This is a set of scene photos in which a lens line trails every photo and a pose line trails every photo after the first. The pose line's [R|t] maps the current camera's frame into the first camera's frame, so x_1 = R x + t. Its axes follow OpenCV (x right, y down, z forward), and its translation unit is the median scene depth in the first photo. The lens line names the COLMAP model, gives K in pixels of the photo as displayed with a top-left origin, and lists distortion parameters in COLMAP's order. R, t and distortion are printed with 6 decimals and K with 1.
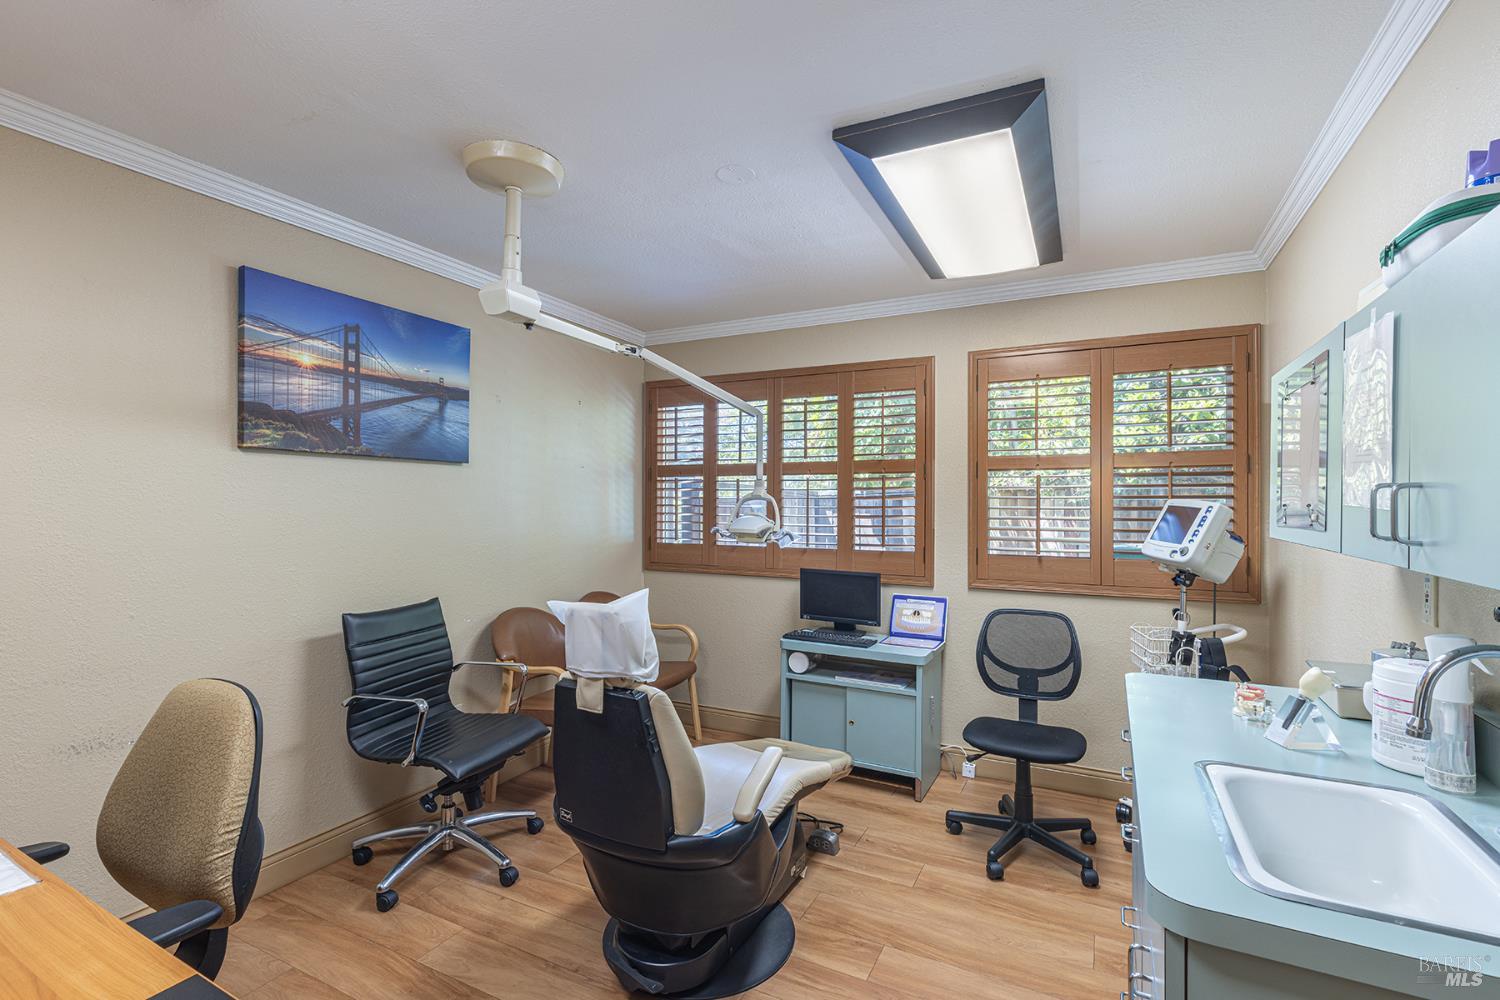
lens RADIAL K [[682.0, 0, 750.4], [0, 682.0, 507.9], [0, 0, 1]] dist [0.001215, -0.000070]
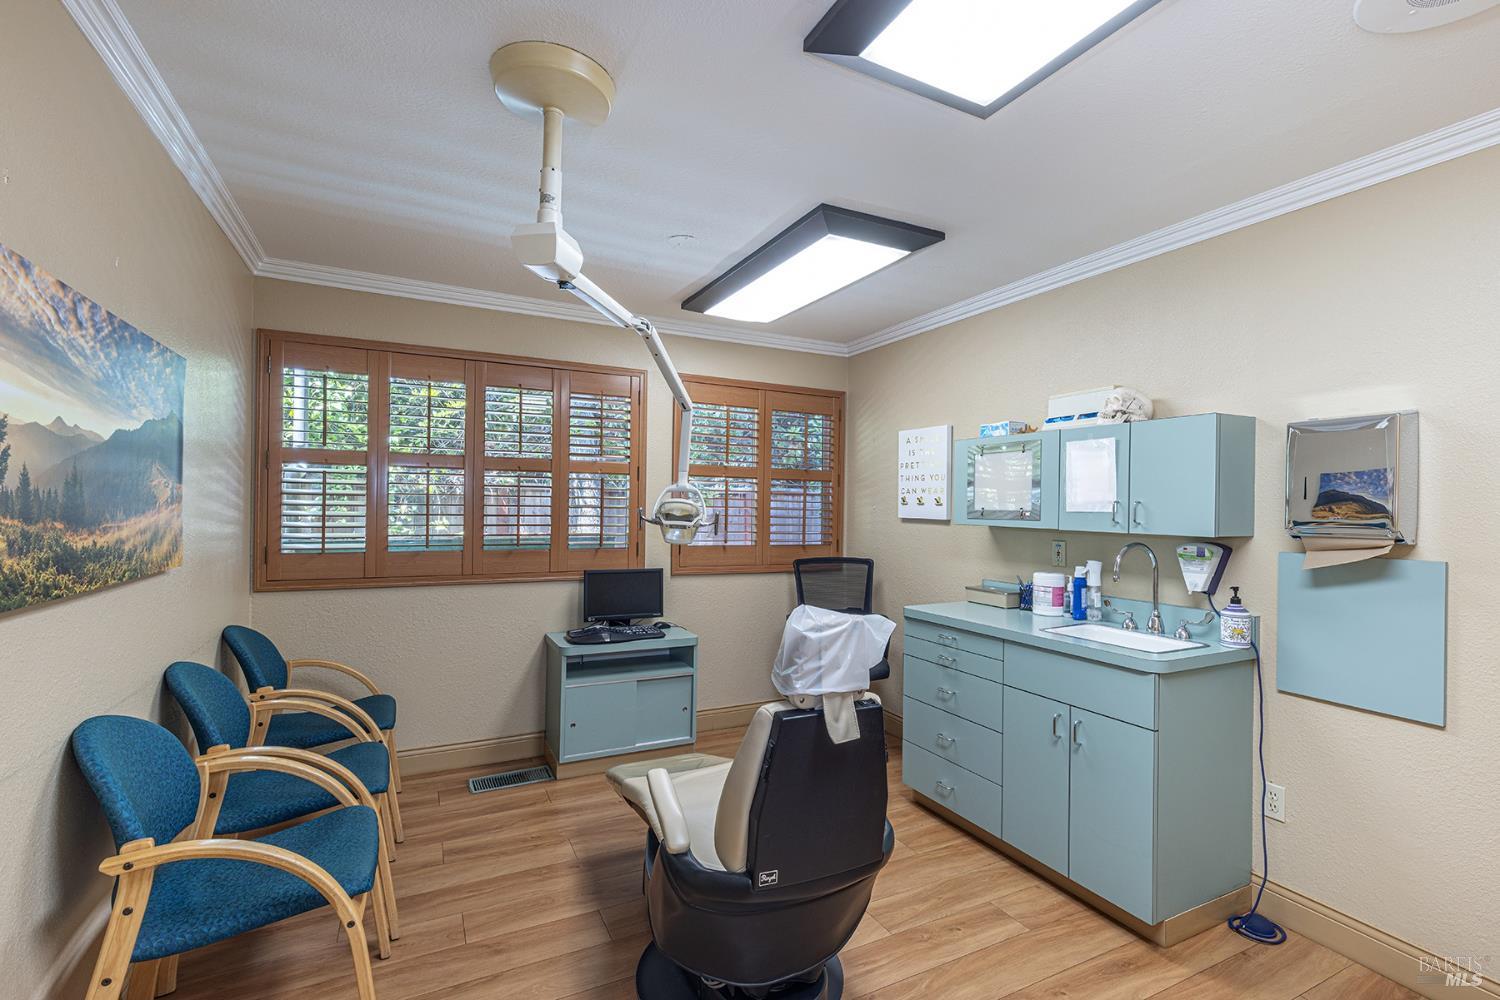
lens RADIAL K [[682.0, 0, 750.4], [0, 682.0, 498.4], [0, 0, 1]] dist [0.001215, -0.000070]
pose [[0.593603, 0.013223, 0.804649, -0.574209], [-0.007991, 0.999913, -0.010537, -0.003672], [-0.804718, -0.000175, 0.593657, 0.226955]]
